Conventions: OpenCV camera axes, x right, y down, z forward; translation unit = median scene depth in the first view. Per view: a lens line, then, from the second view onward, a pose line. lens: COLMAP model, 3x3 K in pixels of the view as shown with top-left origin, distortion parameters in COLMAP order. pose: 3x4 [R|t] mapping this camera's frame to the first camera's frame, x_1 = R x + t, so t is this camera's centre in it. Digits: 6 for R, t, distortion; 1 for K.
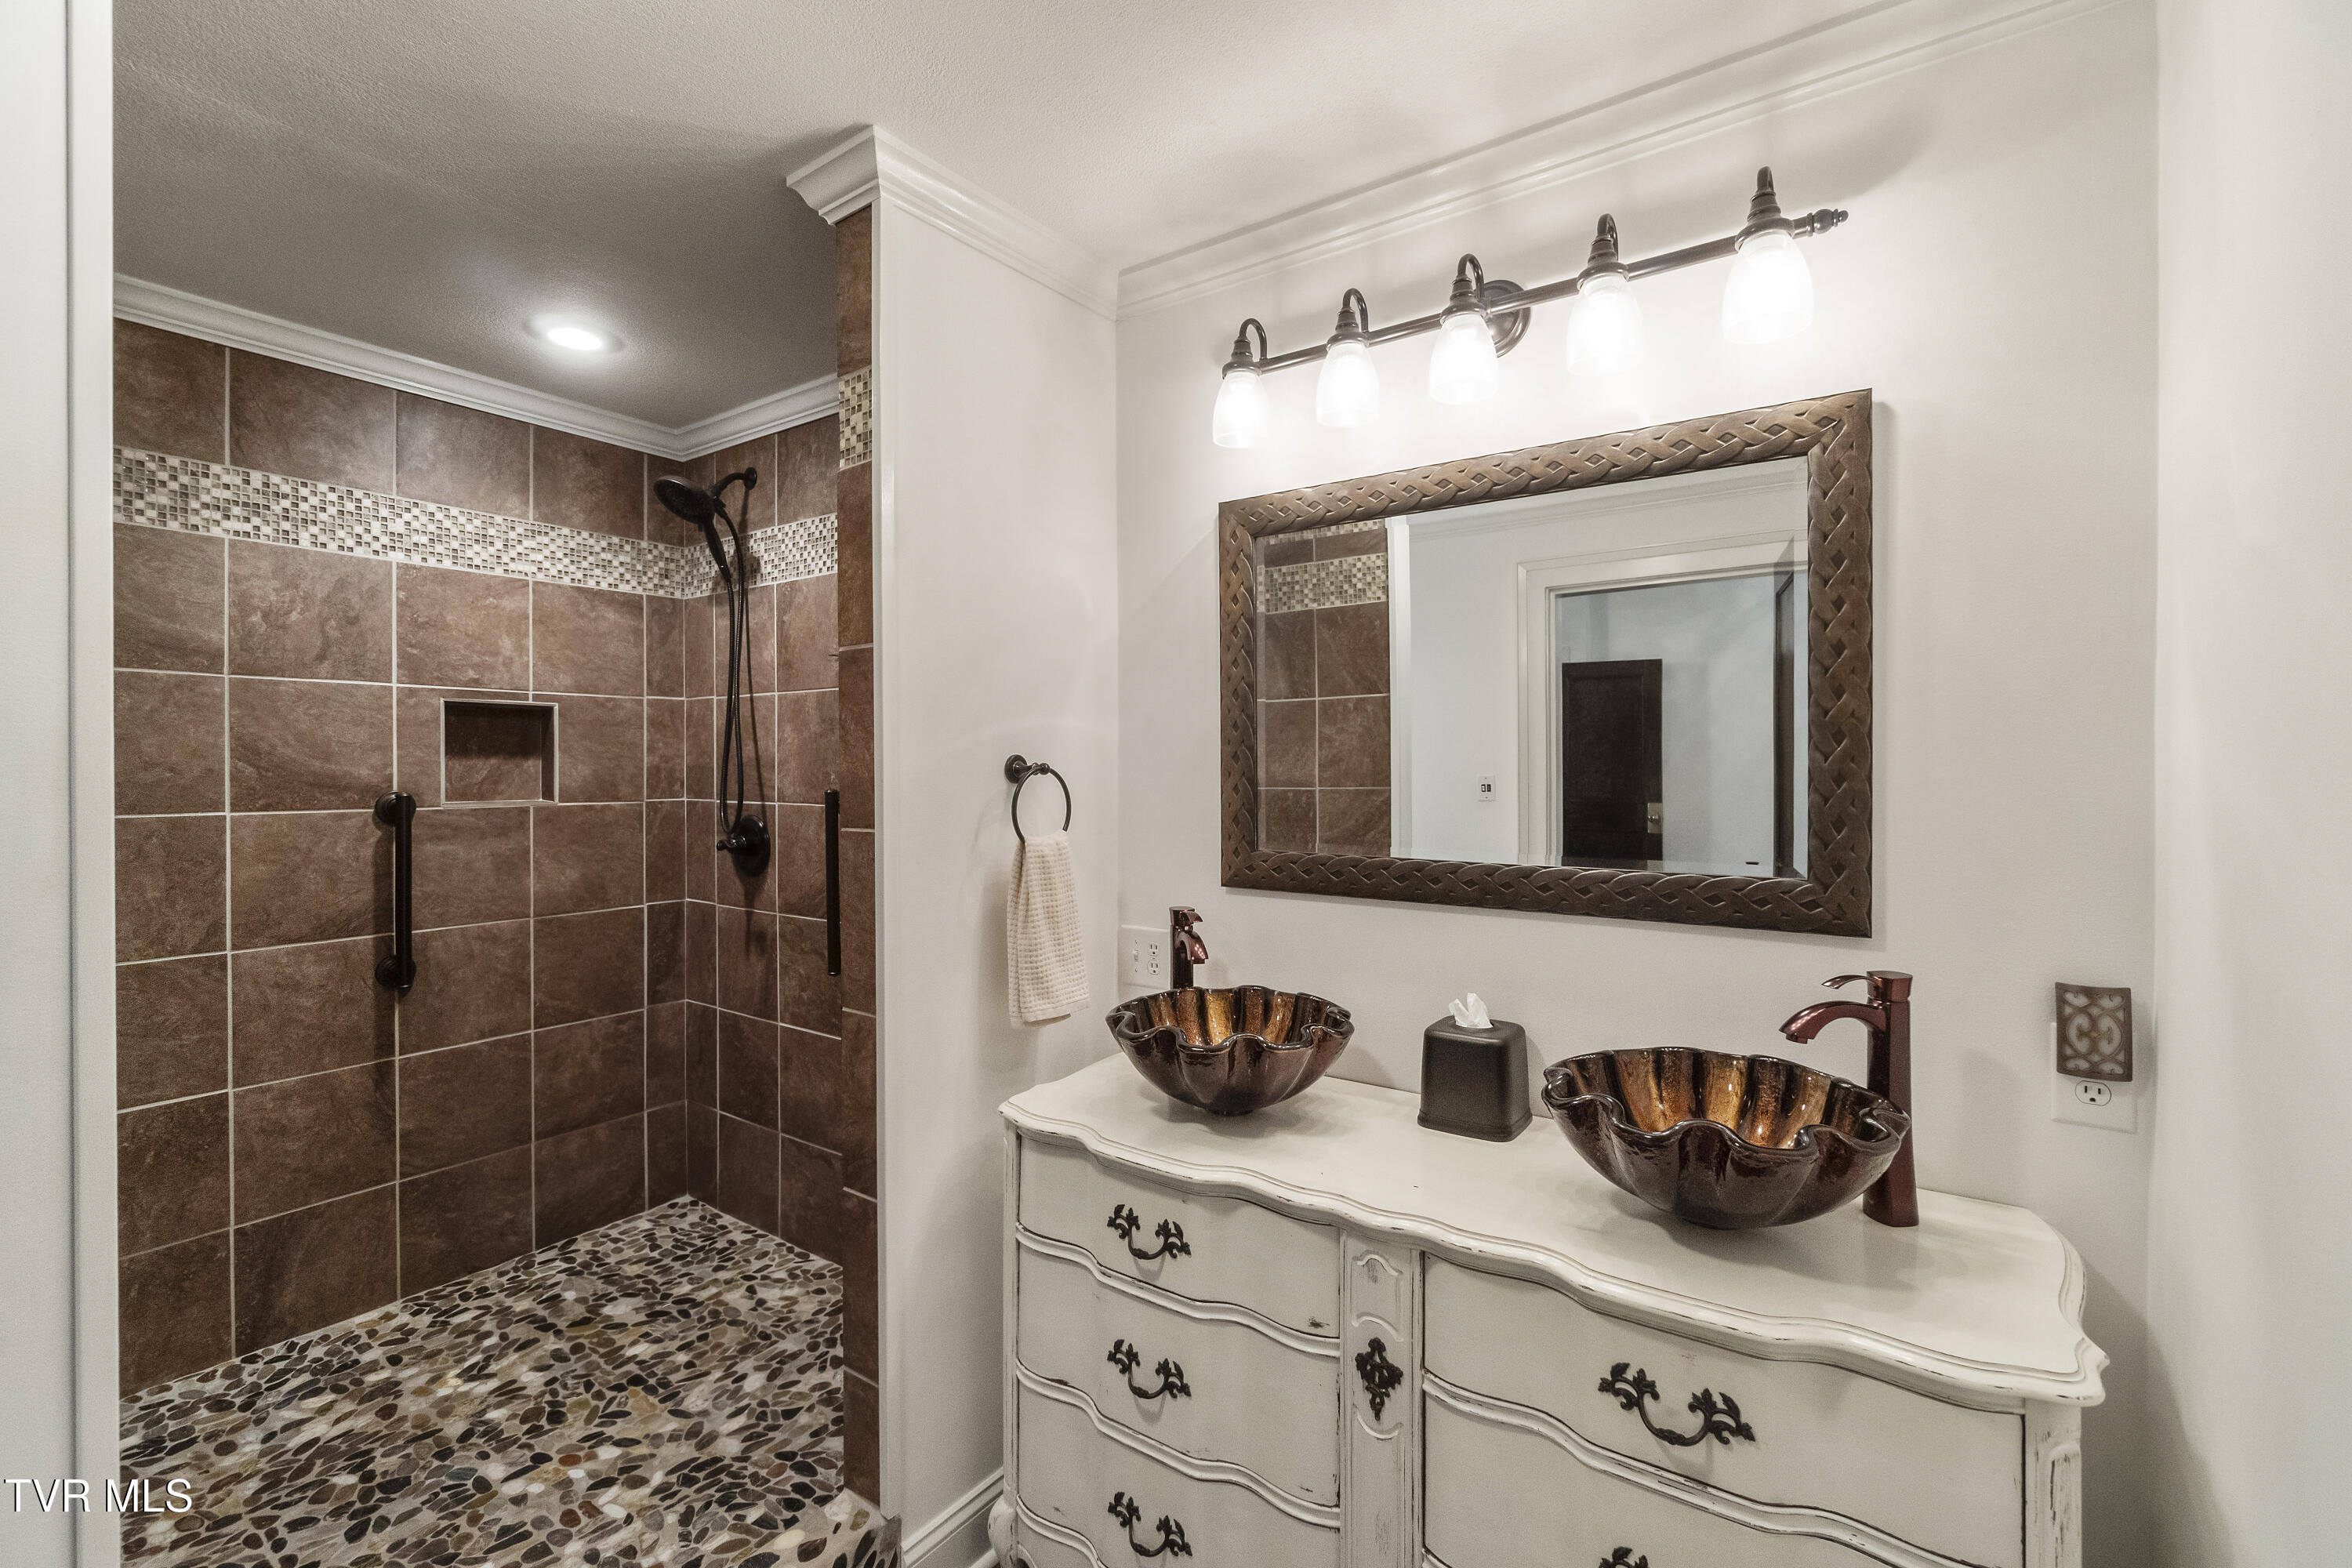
lens RADIAL K [[1022.9, 0, 1173.2], [0, 1022.9, 778.1], [0, 0, 1]] dist [-0.001180, 0.002651]
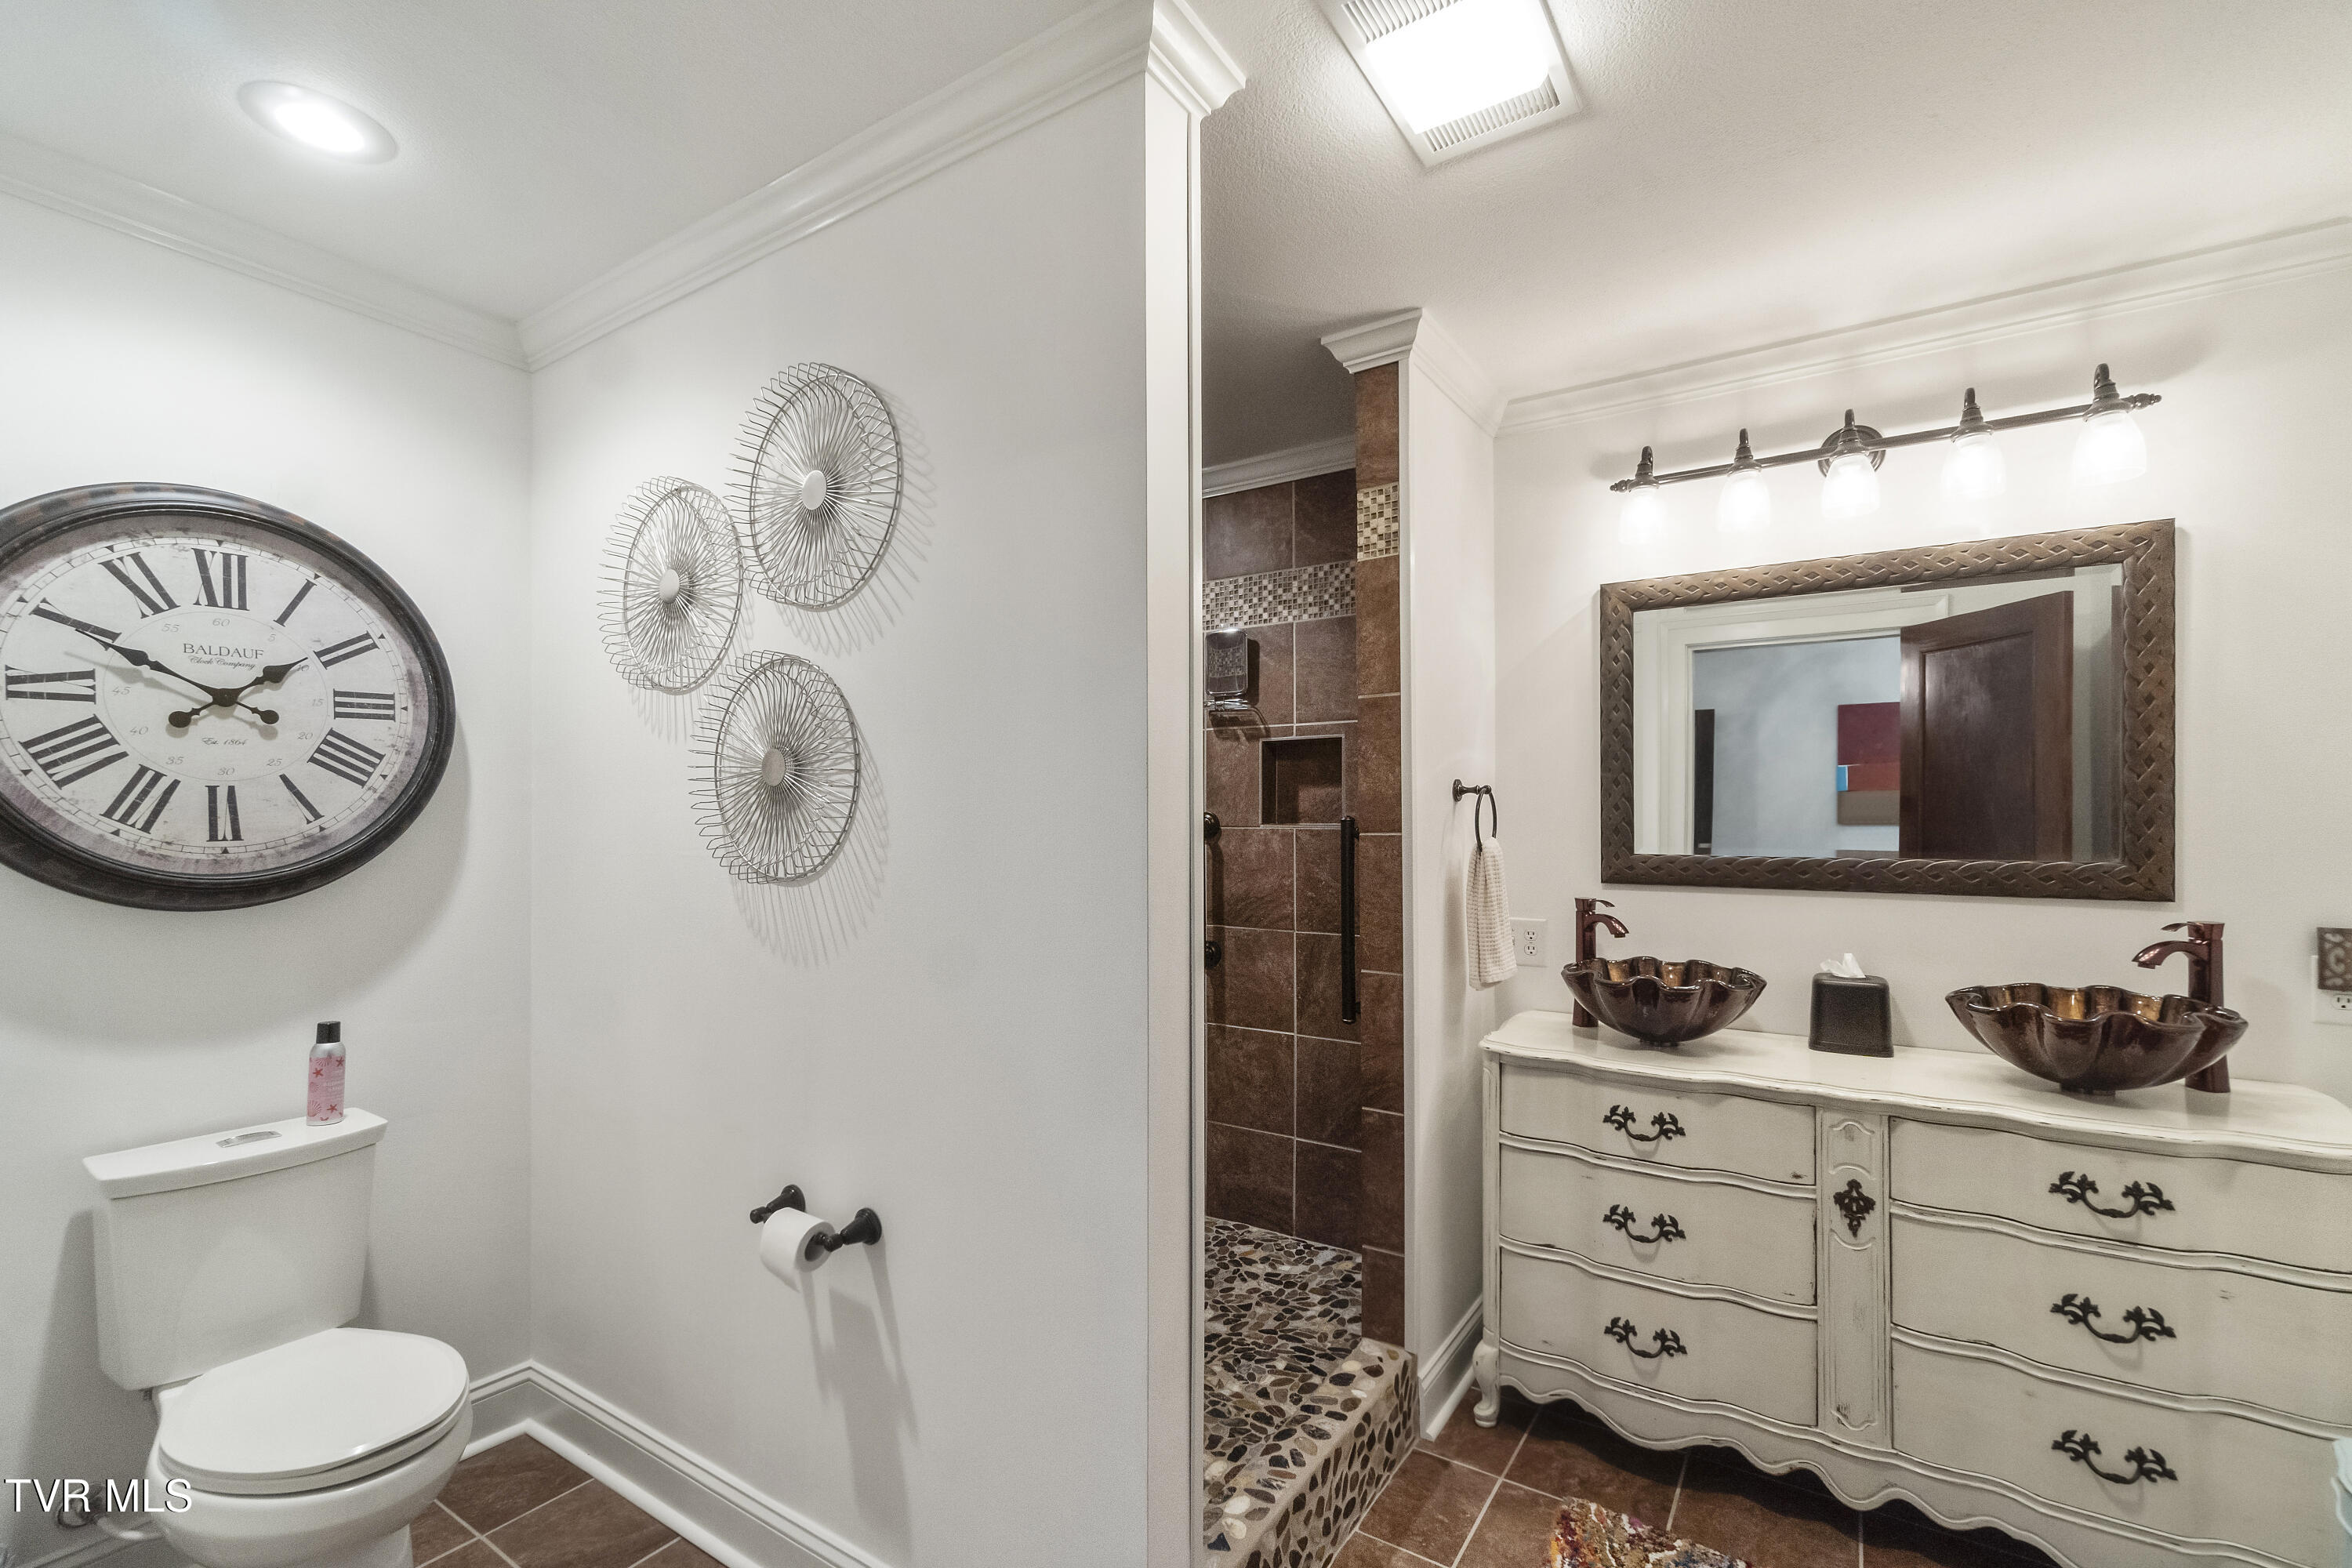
lens RADIAL K [[1022.9, 0, 1181.1], [0, 1022.9, 823.7], [0, 0, 1]] dist [-0.001180, 0.002651]
pose [[0.999357, 0.000062, 0.035851, -0.710708], [0.000111, 0.999988, -0.004815, 0.050777], [-0.035851, 0.004816, 0.999346, -0.357313]]
